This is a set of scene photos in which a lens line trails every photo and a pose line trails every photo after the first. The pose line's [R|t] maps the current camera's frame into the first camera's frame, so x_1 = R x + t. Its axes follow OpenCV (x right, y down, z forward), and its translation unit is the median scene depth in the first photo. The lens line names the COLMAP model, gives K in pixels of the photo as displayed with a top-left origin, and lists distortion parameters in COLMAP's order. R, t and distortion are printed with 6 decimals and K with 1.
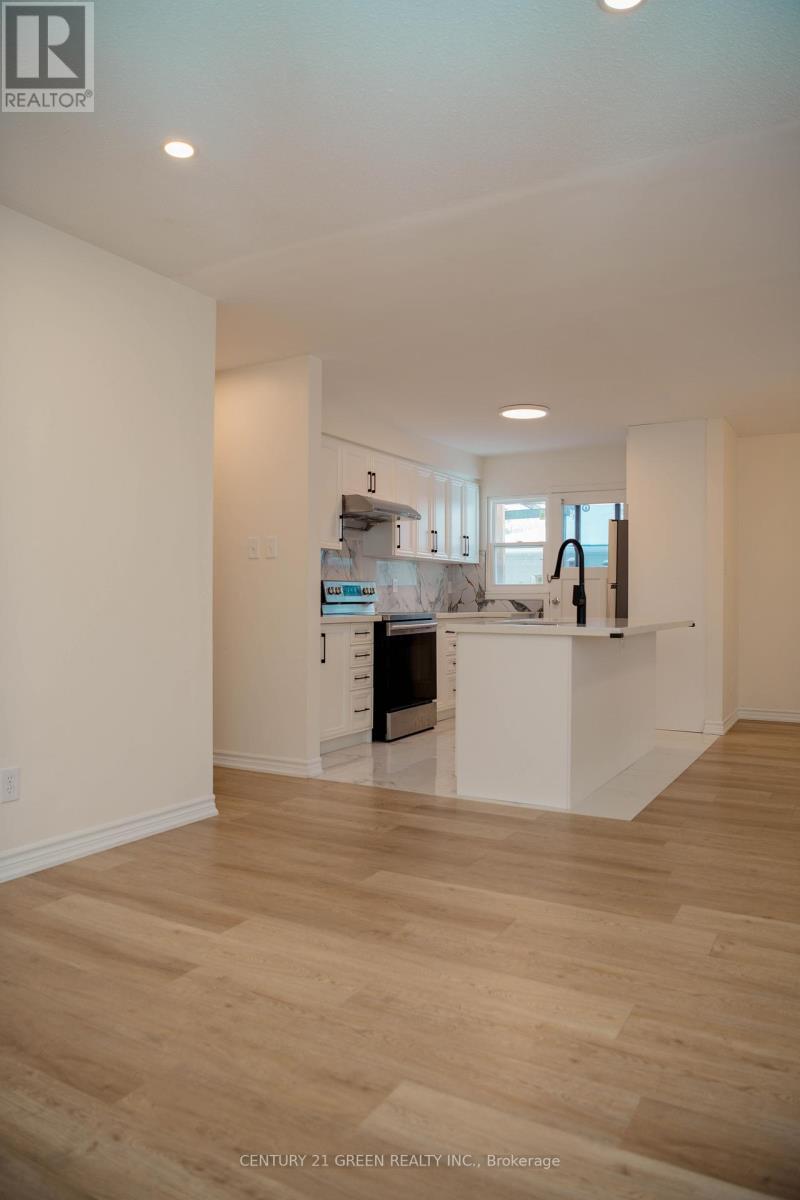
lens RADIAL K [[815.3, 0, 400.0], [0, 815.3, 600.0], [0, 0, 1]] dist [-0.069382, -0.000019]
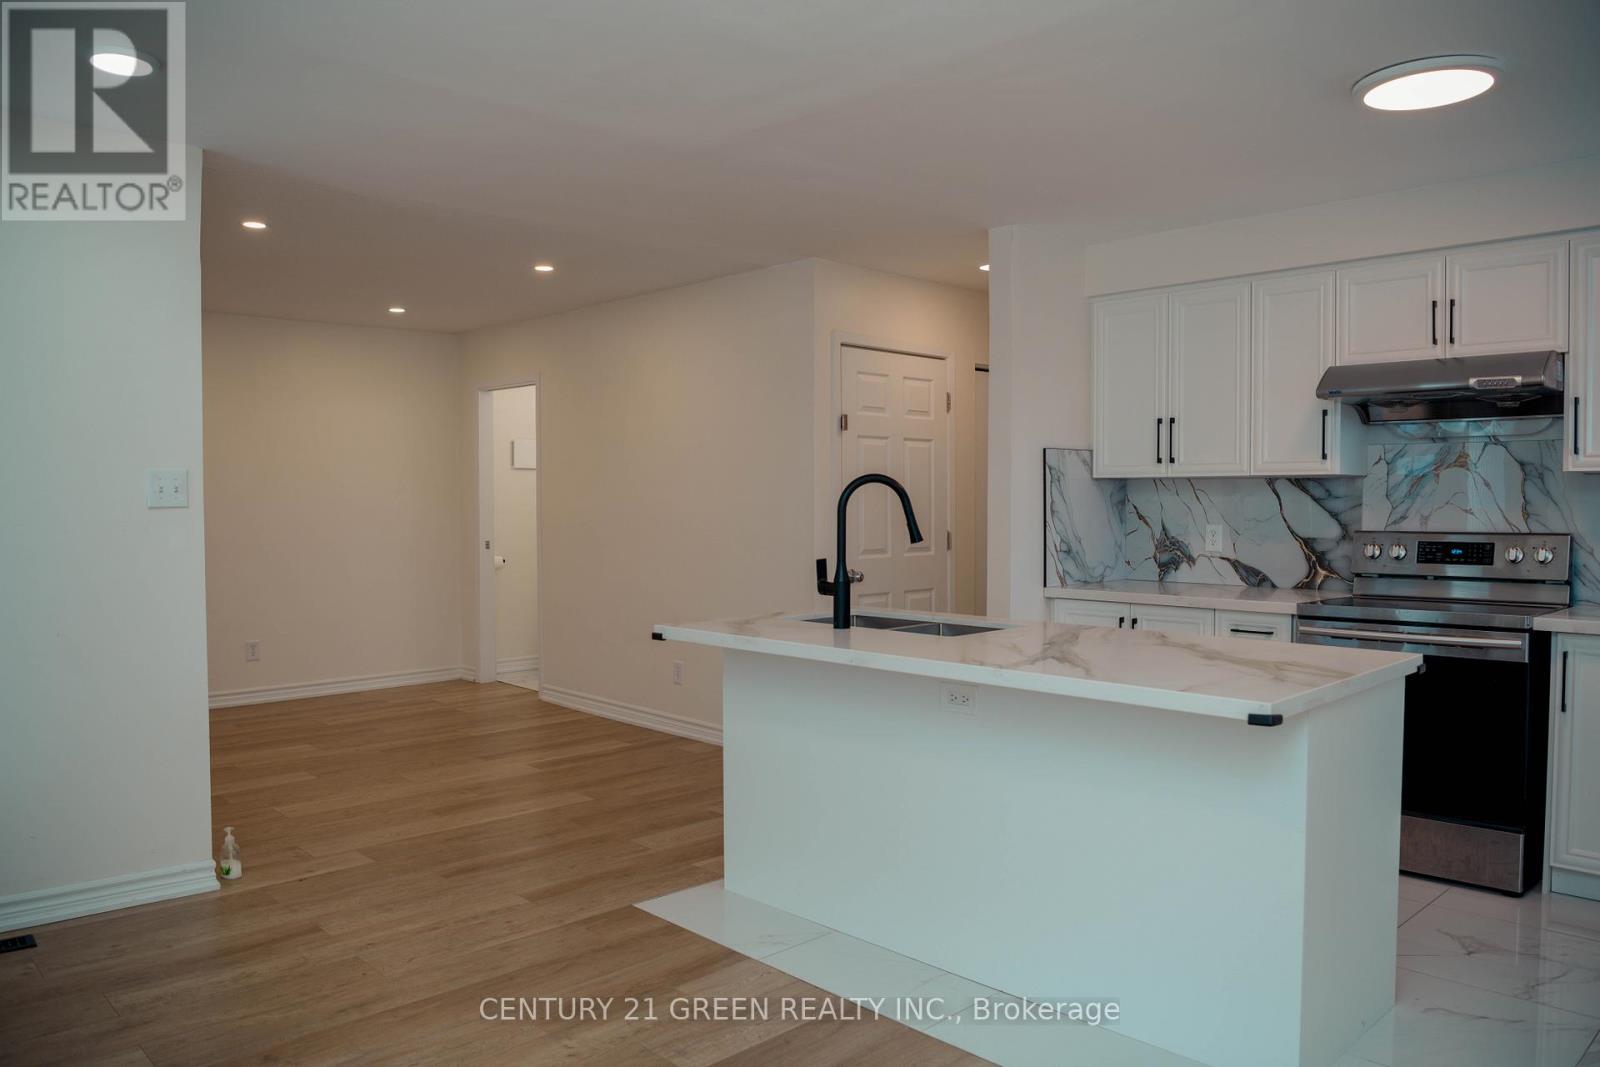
lens RADIAL K [[1139.9, 0, 800.0], [0, 1139.9, 533.5], [0, 0, 1]] dist [-0.067505, 0.006130]
pose [[-0.279633, 0.022720, -0.959838, 0.645850], [-0.003201, 0.999692, 0.024596, -0.036090], [0.960102, 0.009951, -0.279475, 0.782237]]
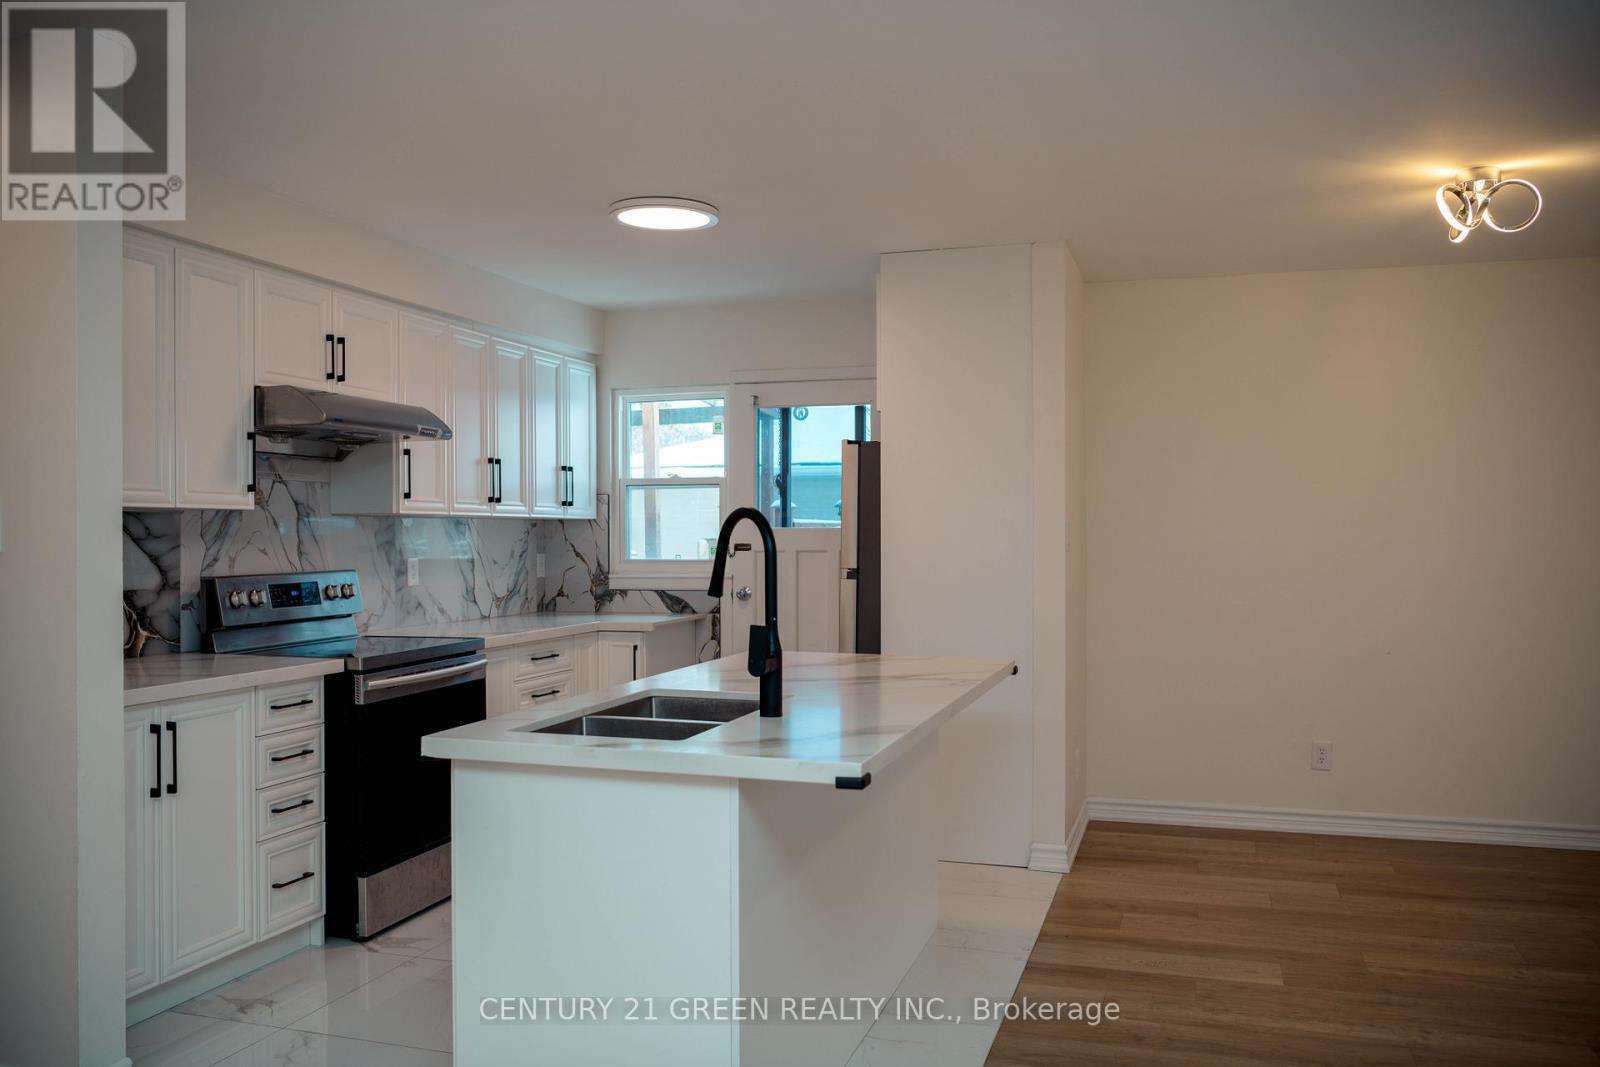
lens RADIAL K [[1262.8, 0, 800.0], [0, 1262.8, 533.5], [0, 0, 1]] dist [-0.045838, 0.001519]
pose [[0.977766, -0.006923, 0.209584, 0.068110], [0.007373, 0.999972, -0.001367, -0.040929], [-0.209568, 0.002882, 0.977790, 0.243404]]
